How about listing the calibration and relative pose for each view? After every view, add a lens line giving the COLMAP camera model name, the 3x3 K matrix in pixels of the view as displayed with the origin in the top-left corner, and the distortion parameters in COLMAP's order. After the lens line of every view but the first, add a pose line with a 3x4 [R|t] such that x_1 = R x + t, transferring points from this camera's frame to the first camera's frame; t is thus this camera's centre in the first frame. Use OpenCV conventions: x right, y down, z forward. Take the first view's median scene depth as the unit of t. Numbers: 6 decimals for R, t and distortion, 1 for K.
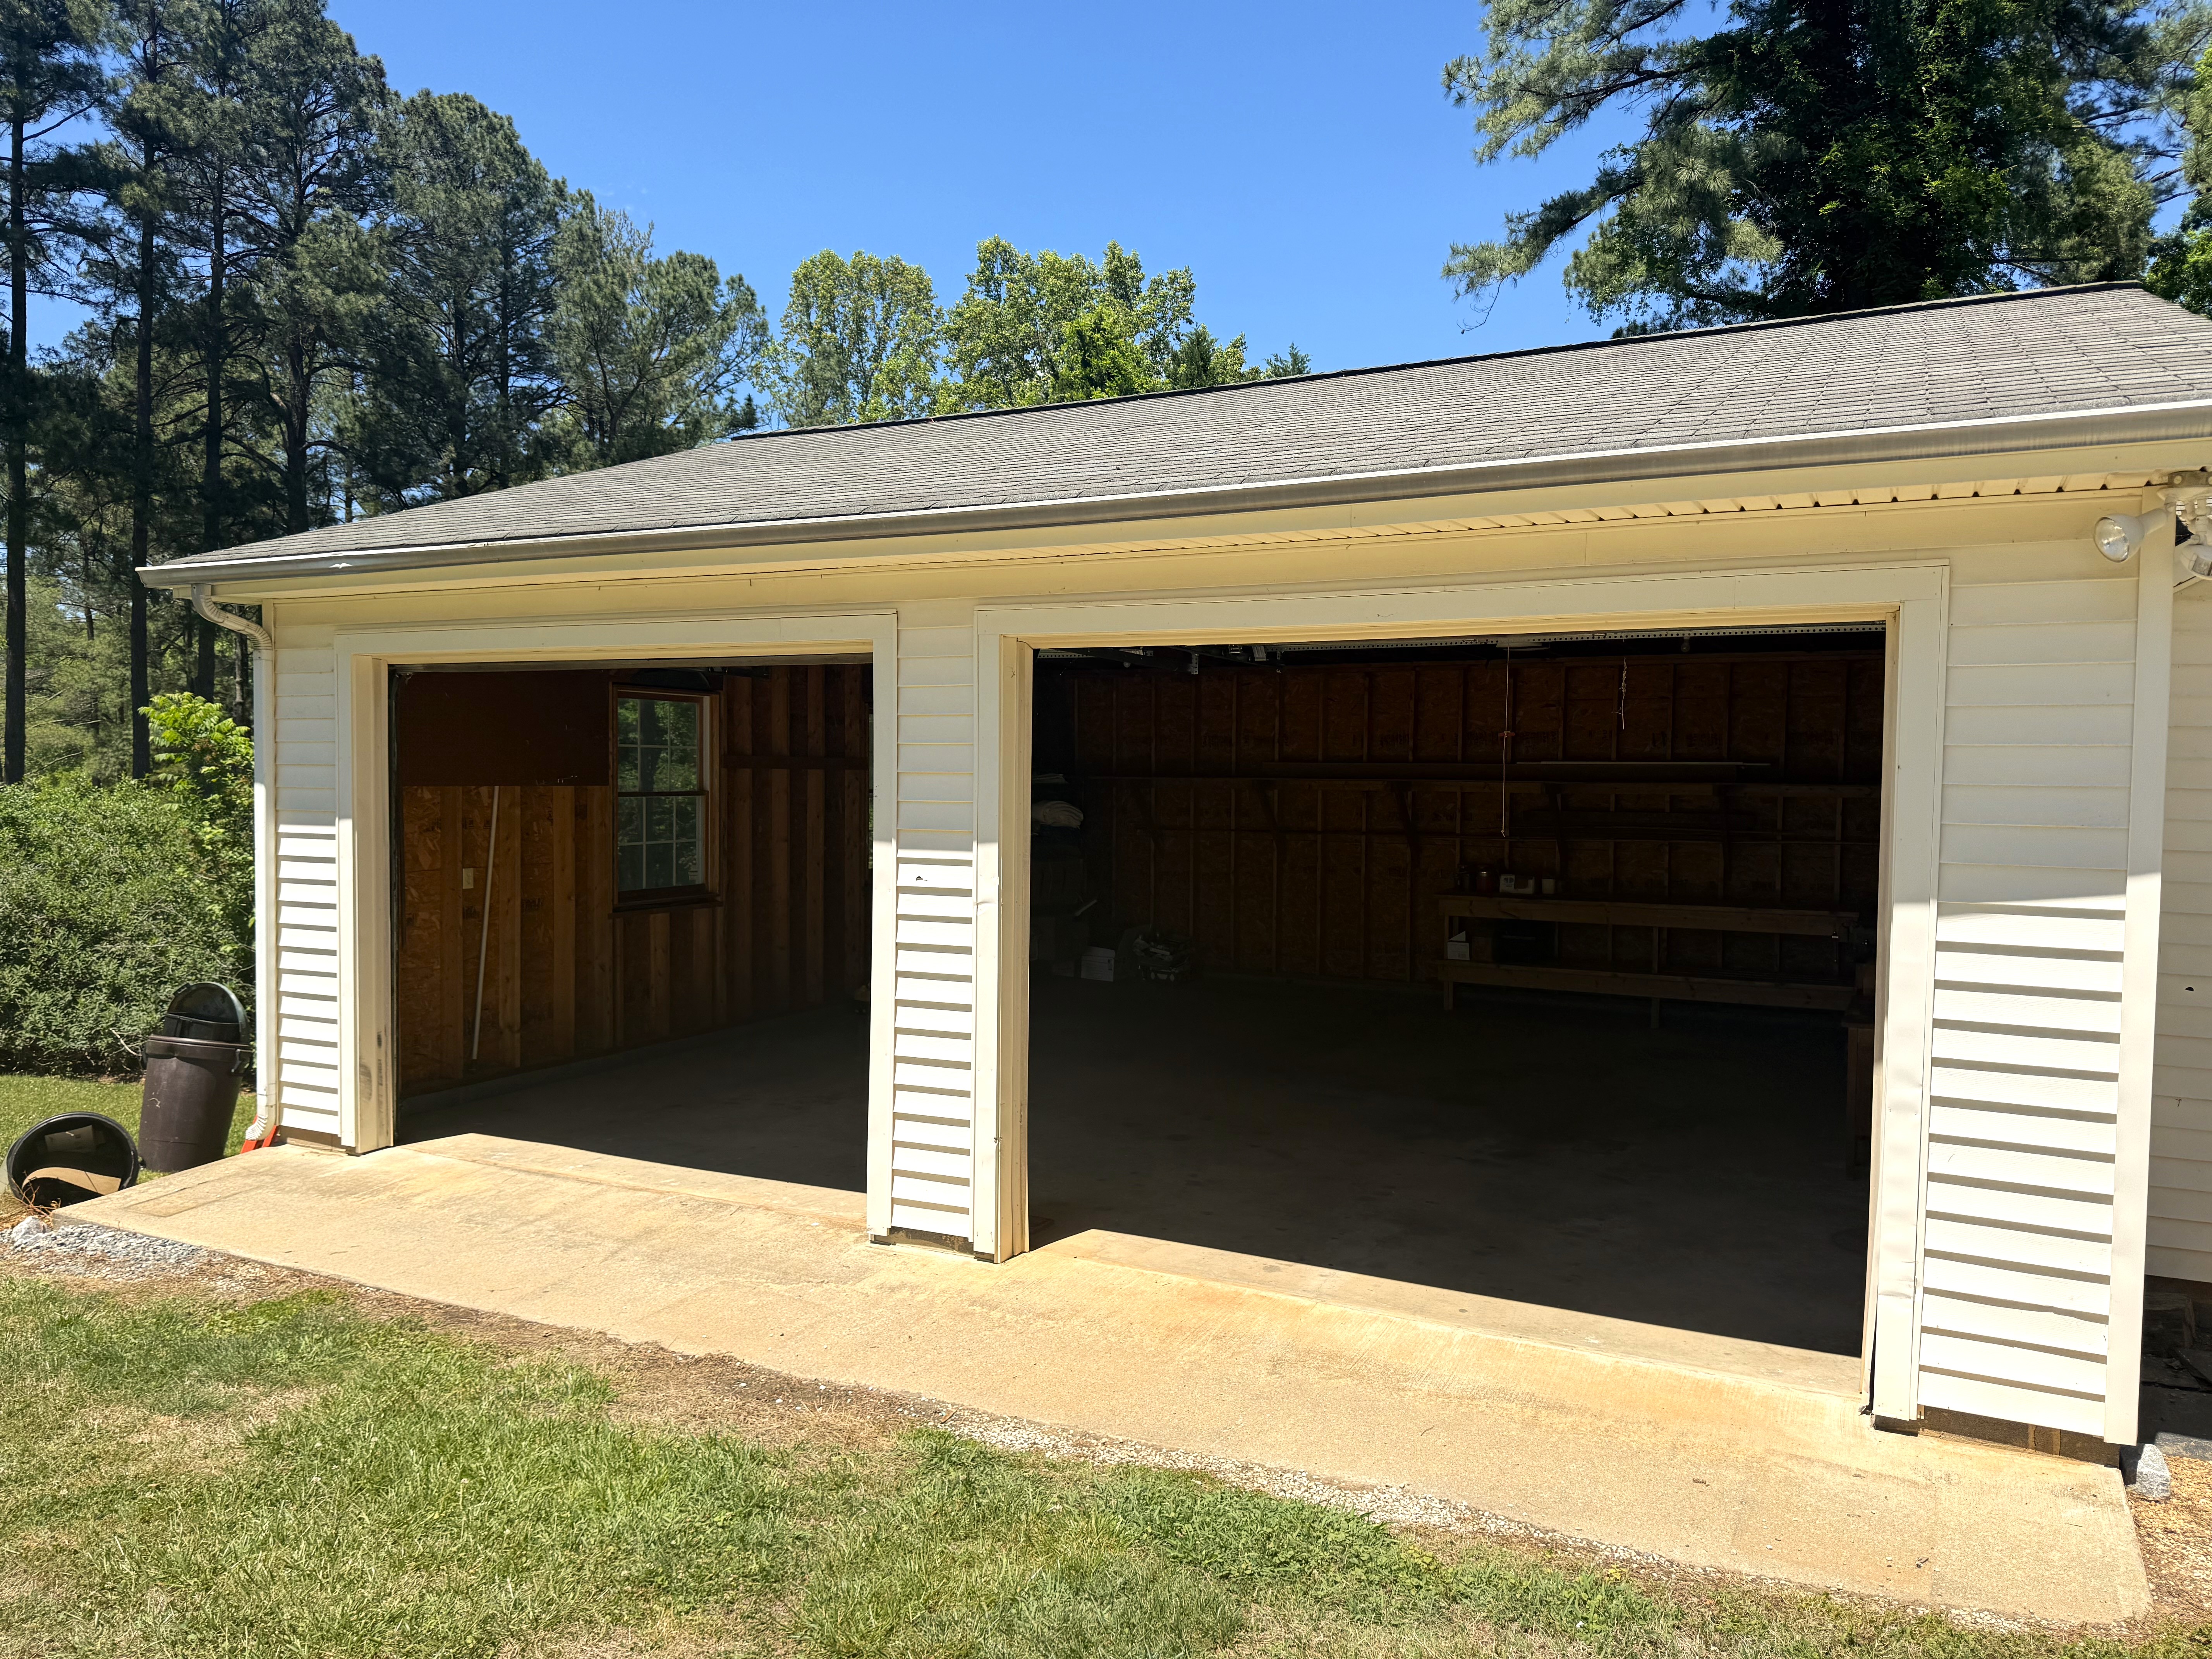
lens RADIAL K [[1532.1, 0, 1106.0], [0, 1532.1, 829.5], [0, 0, 1]] dist [0.066930, -0.102160]
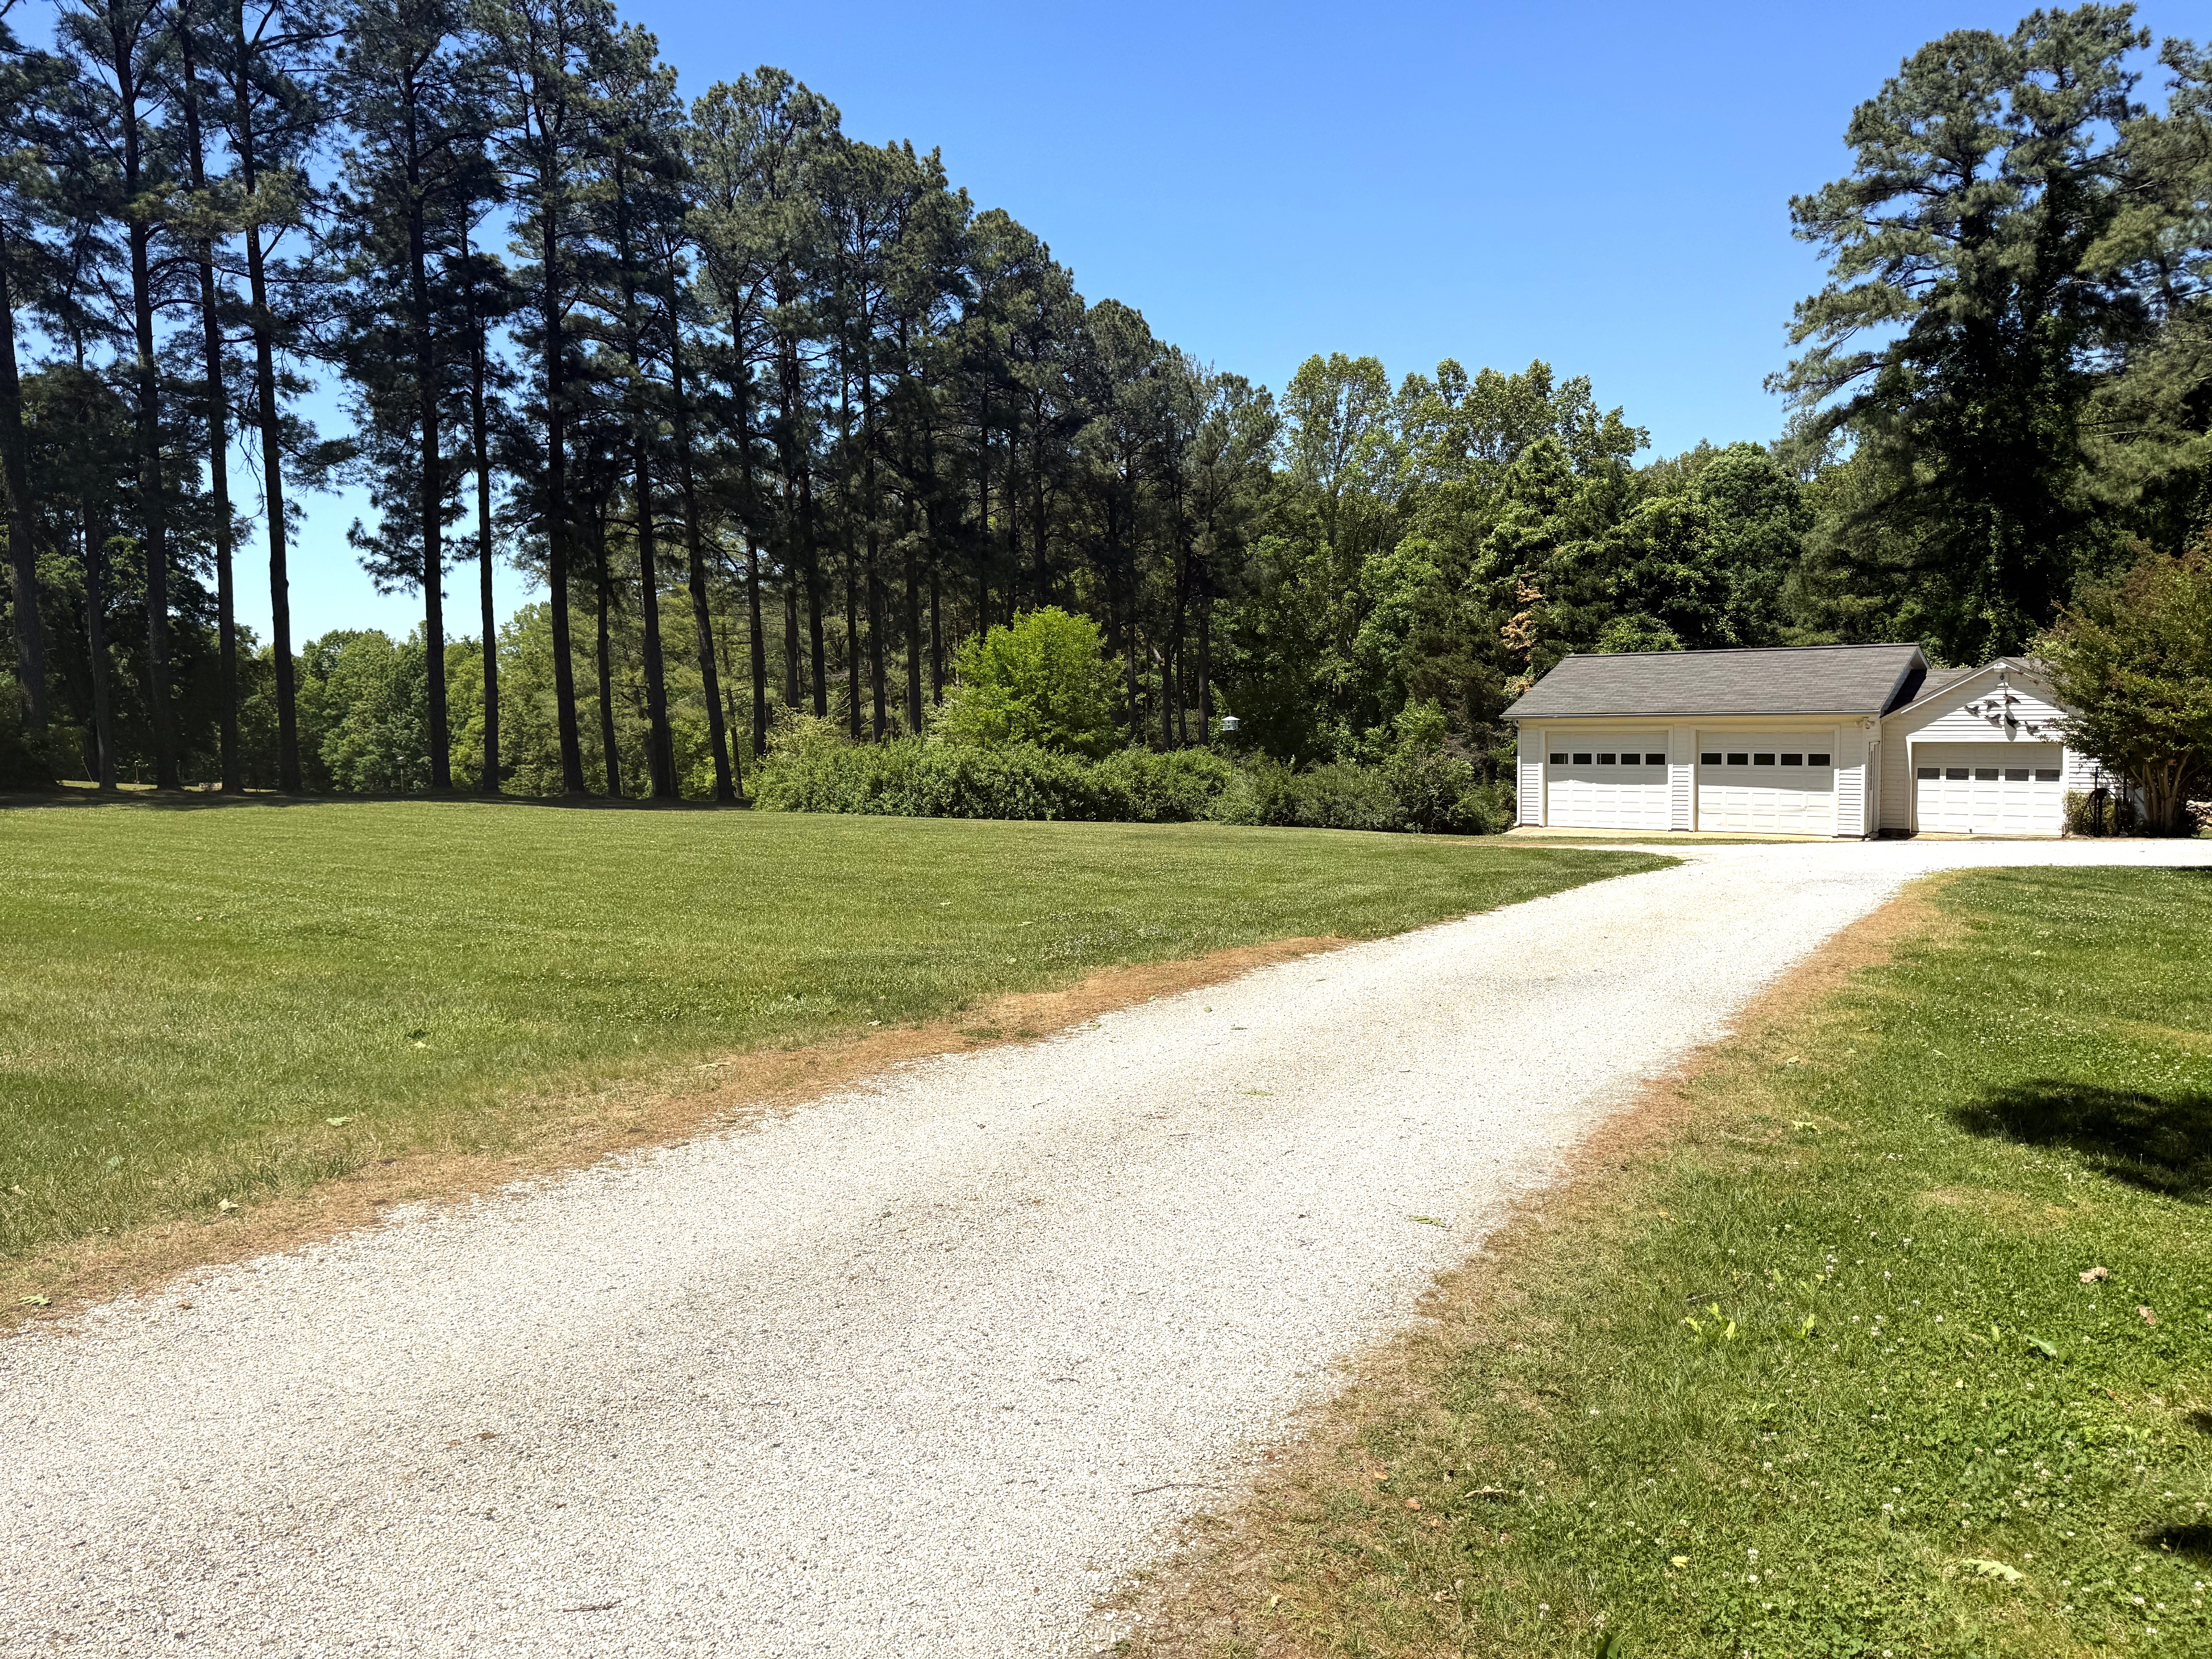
lens RADIAL K [[1532.1, 0, 1106.0], [0, 1532.1, 829.5], [0, 0, 1]] dist [0.066930, -0.102160]
pose [[0.981393, -0.020918, -0.190866, -0.149385], [0.031067, 0.998249, 0.050334, -0.013404], [0.189479, -0.055327, 0.980325, -0.683308]]
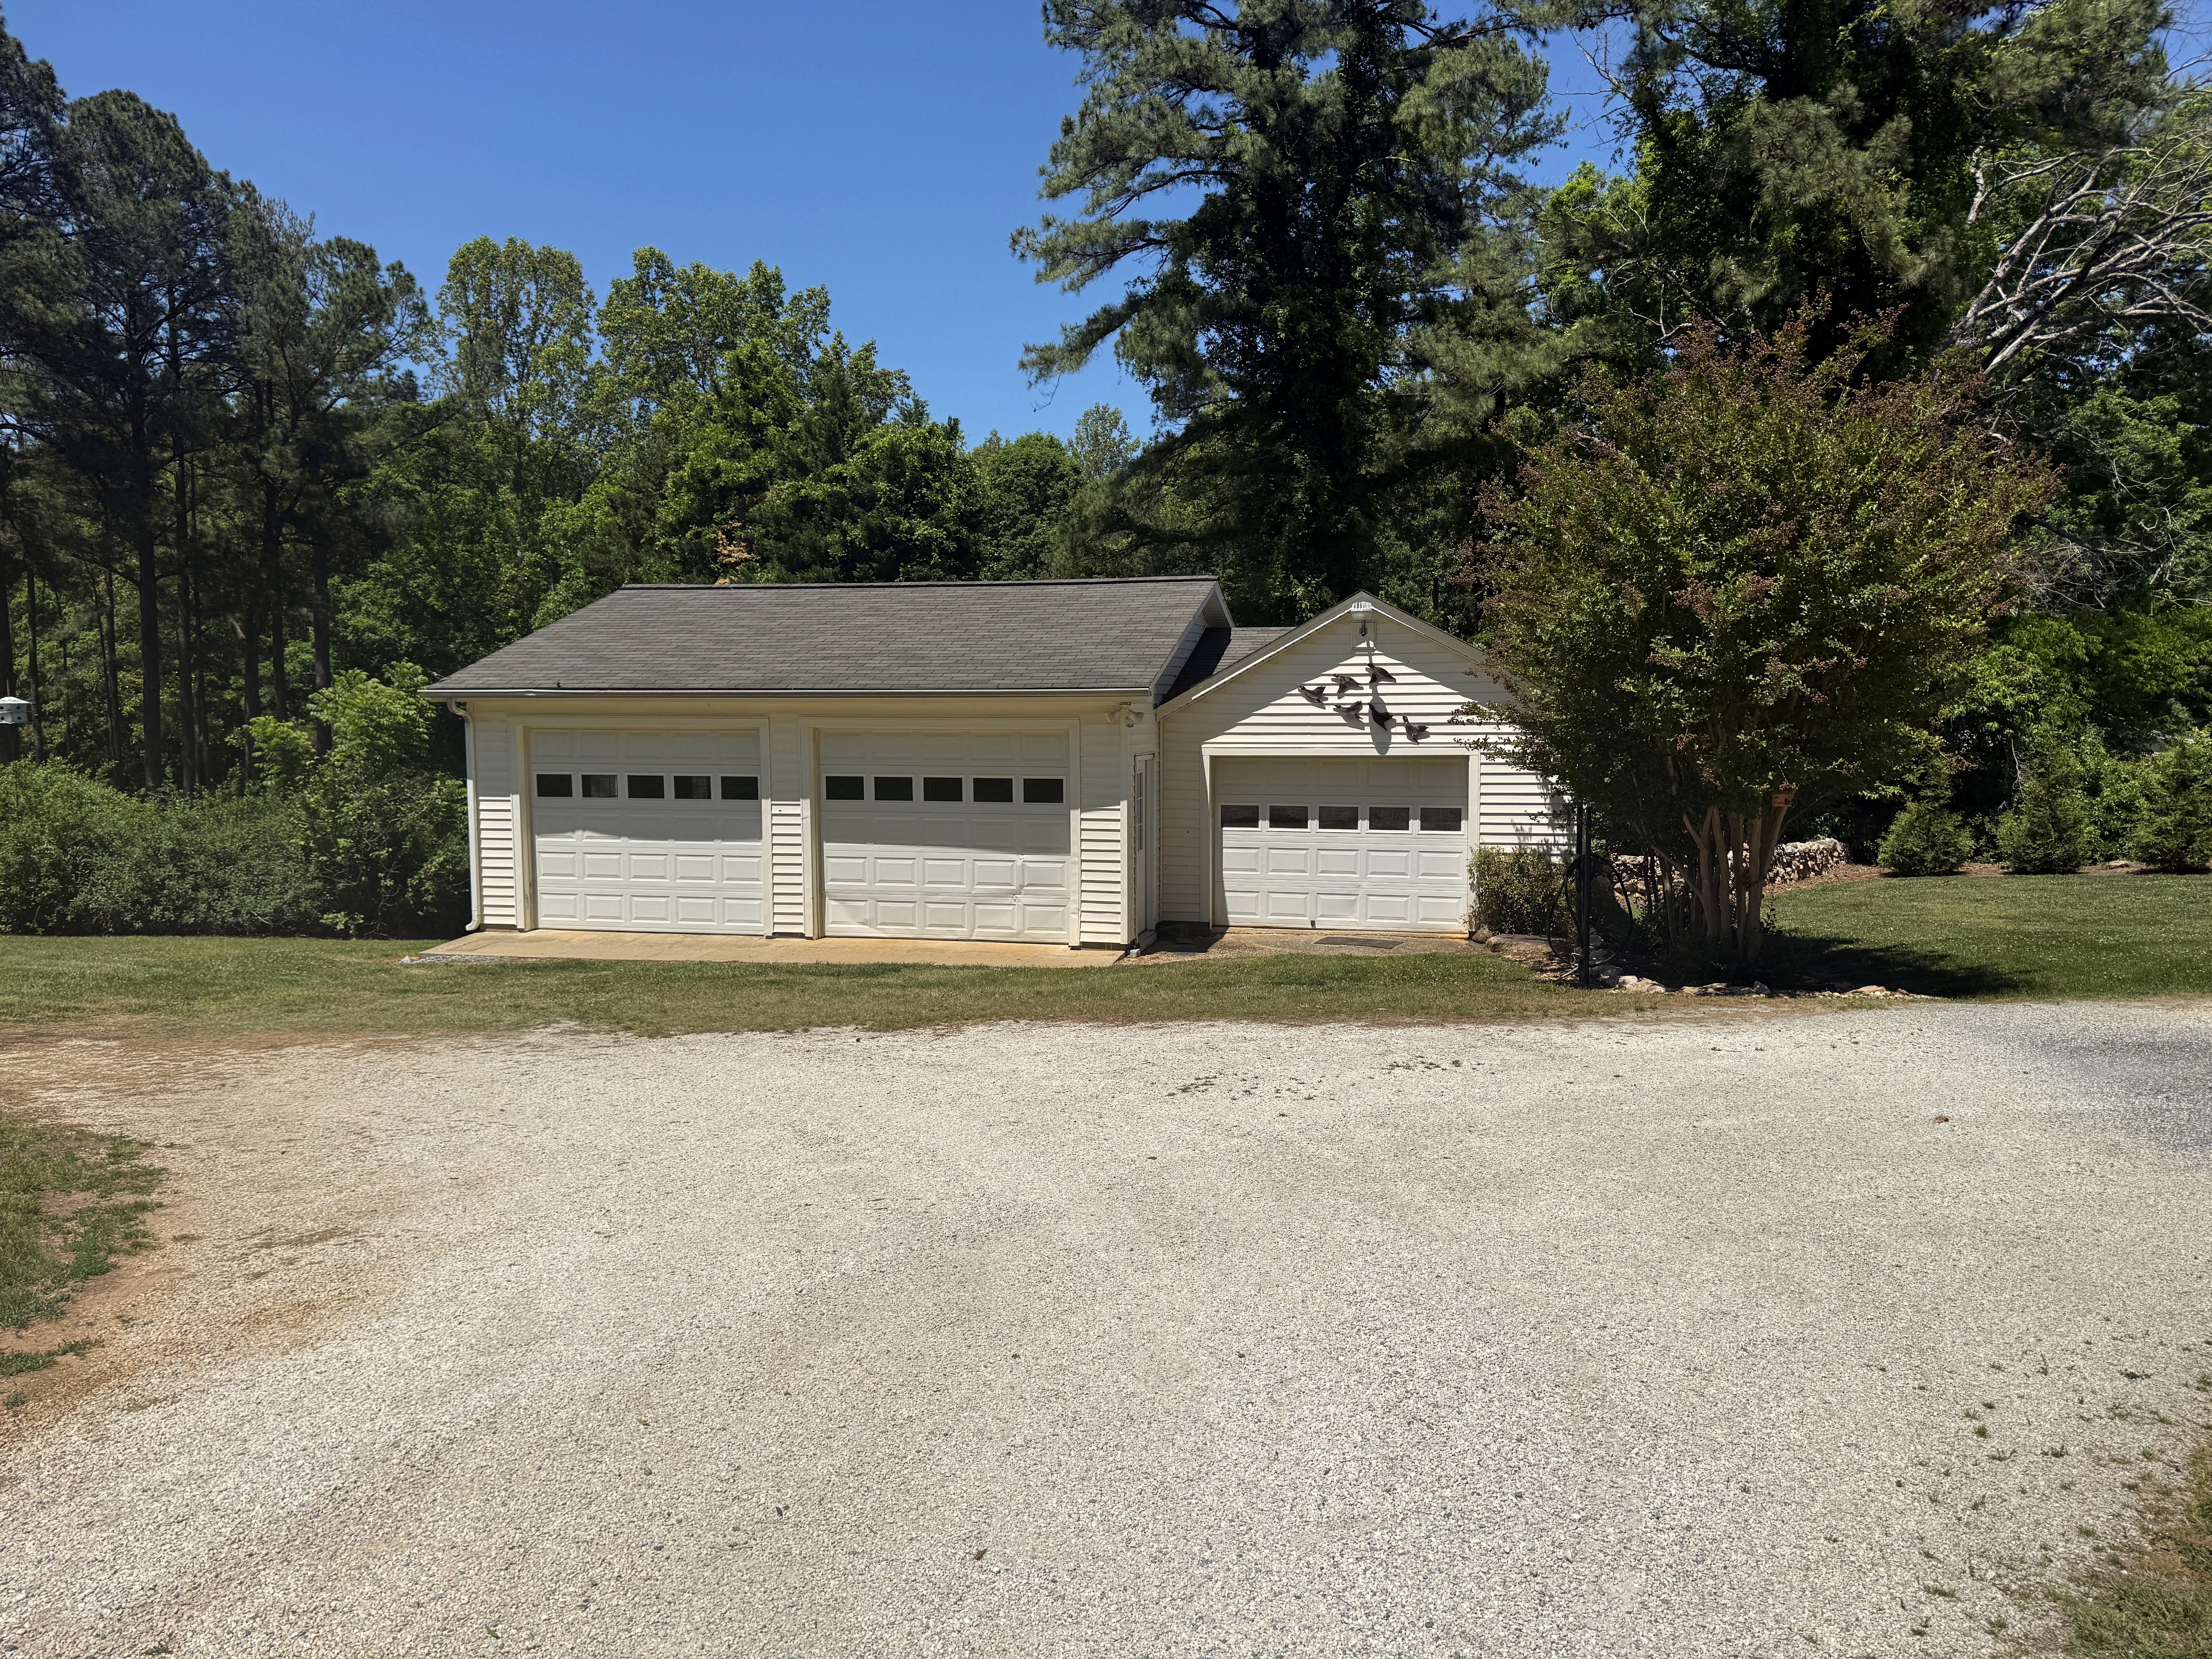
lens RADIAL K [[1532.1, 0, 1106.0], [0, 1532.1, 829.5], [0, 0, 1]] dist [0.066930, -0.102160]
pose [[0.973512, -0.036893, 0.225641, -0.021117], [0.025977, 0.998353, 0.051159, -0.007688], [-0.227157, -0.043942, 0.972866, -0.239636]]
